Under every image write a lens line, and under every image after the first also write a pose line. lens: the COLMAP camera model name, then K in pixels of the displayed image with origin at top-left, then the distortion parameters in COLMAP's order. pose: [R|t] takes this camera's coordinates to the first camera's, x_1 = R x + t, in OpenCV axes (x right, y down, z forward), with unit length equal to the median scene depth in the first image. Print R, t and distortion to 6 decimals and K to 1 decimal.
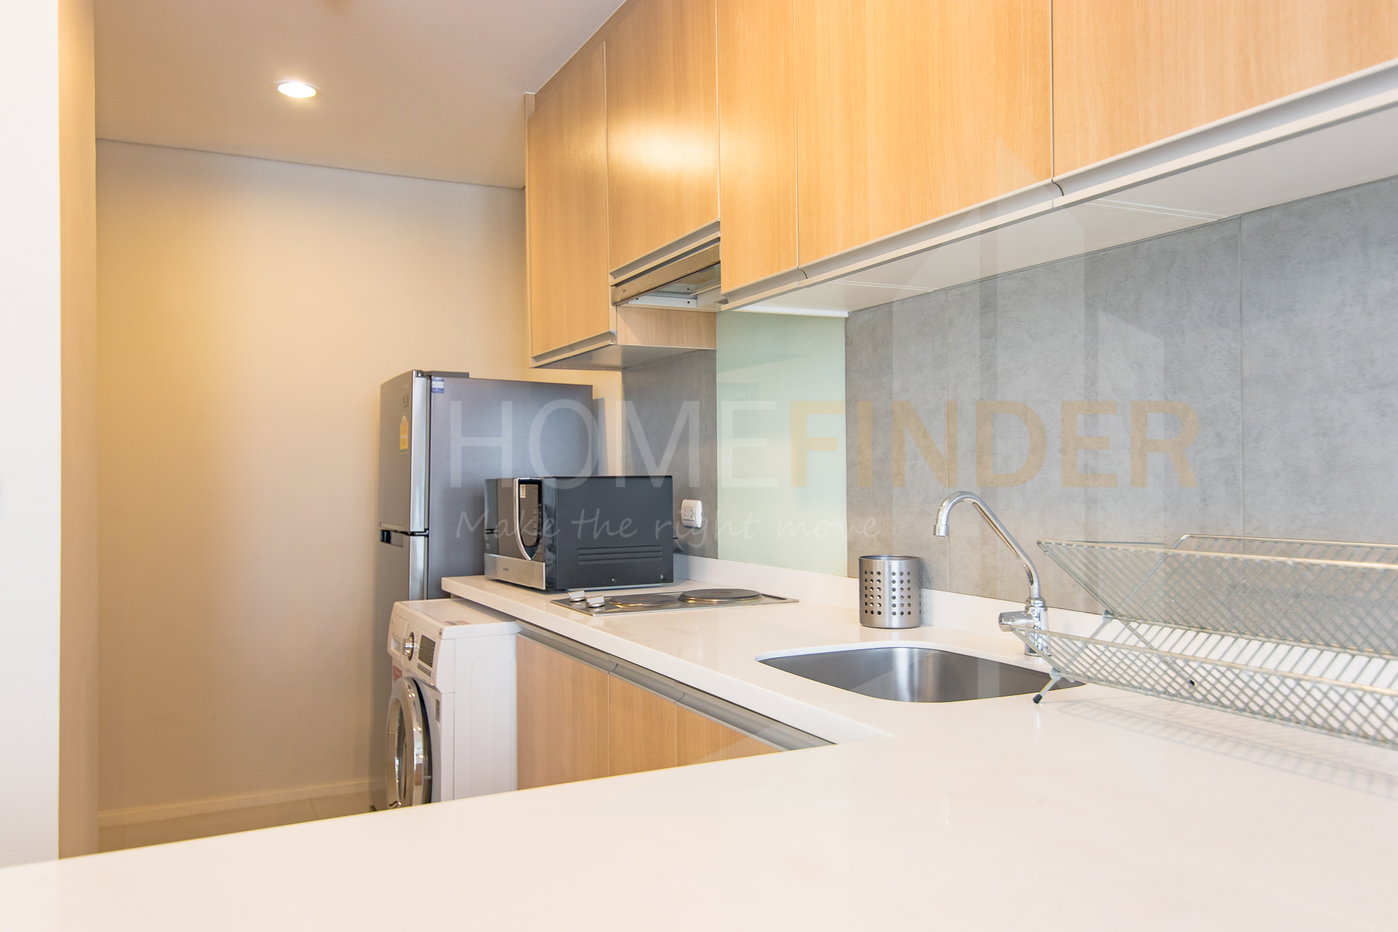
lens RADIAL K [[1043.5, 0, 699.0], [0, 1043.5, 466.0], [0, 0, 1]] dist [0.007136, -0.001025]
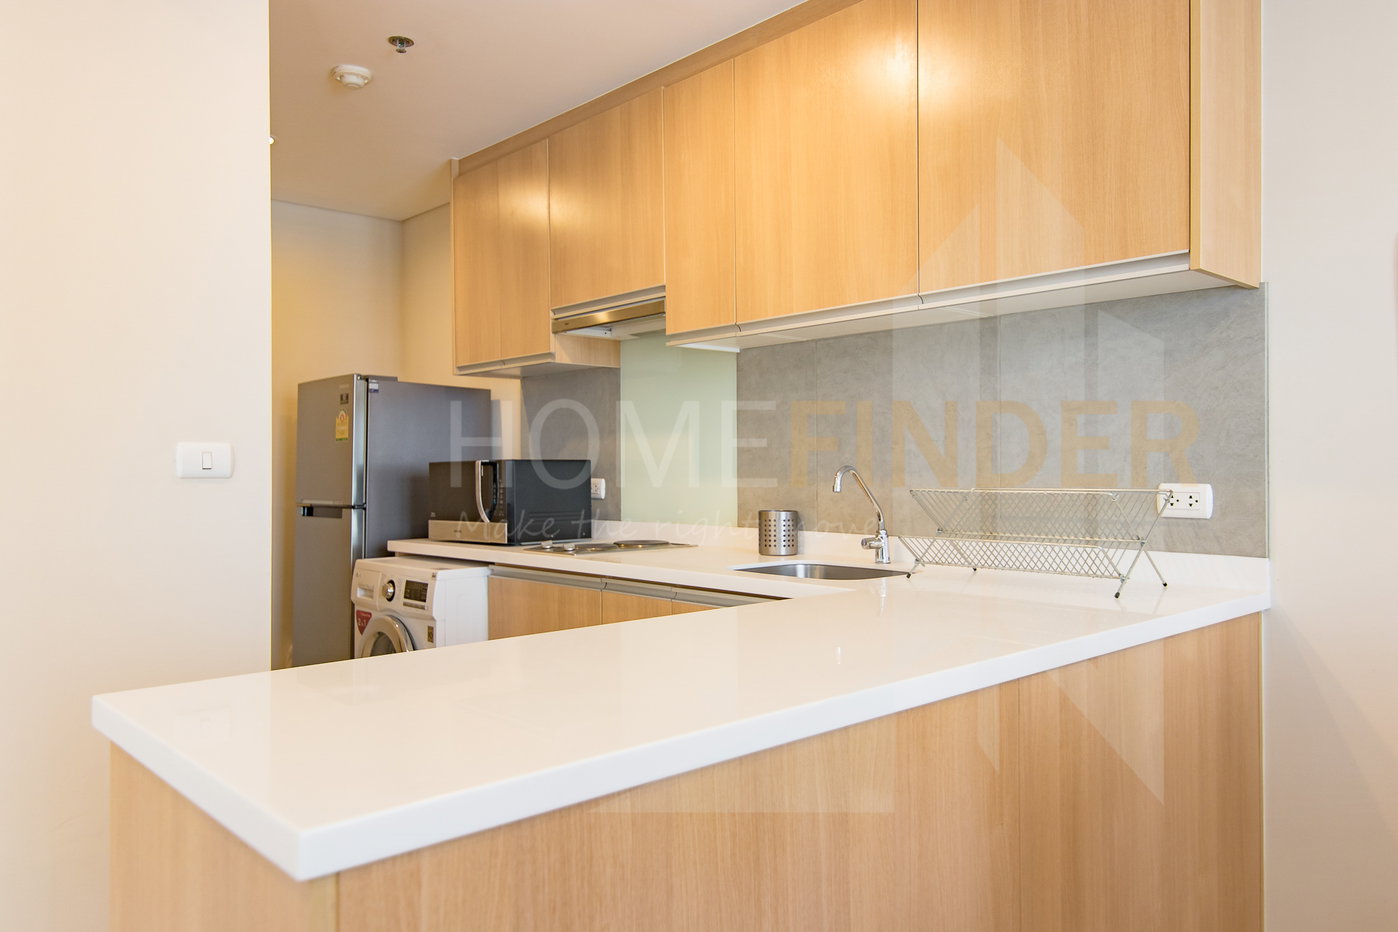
lens RADIAL K [[985.6, 0, 699.0], [0, 985.6, 466.0], [0, 0, 1]] dist [-0.001235, 0.000285]
pose [[0.958092, 0.005079, 0.286416, -0.269172], [-0.006066, 0.999978, 0.002559, 0.013913], [-0.286397, -0.004189, 0.958102, -0.284369]]
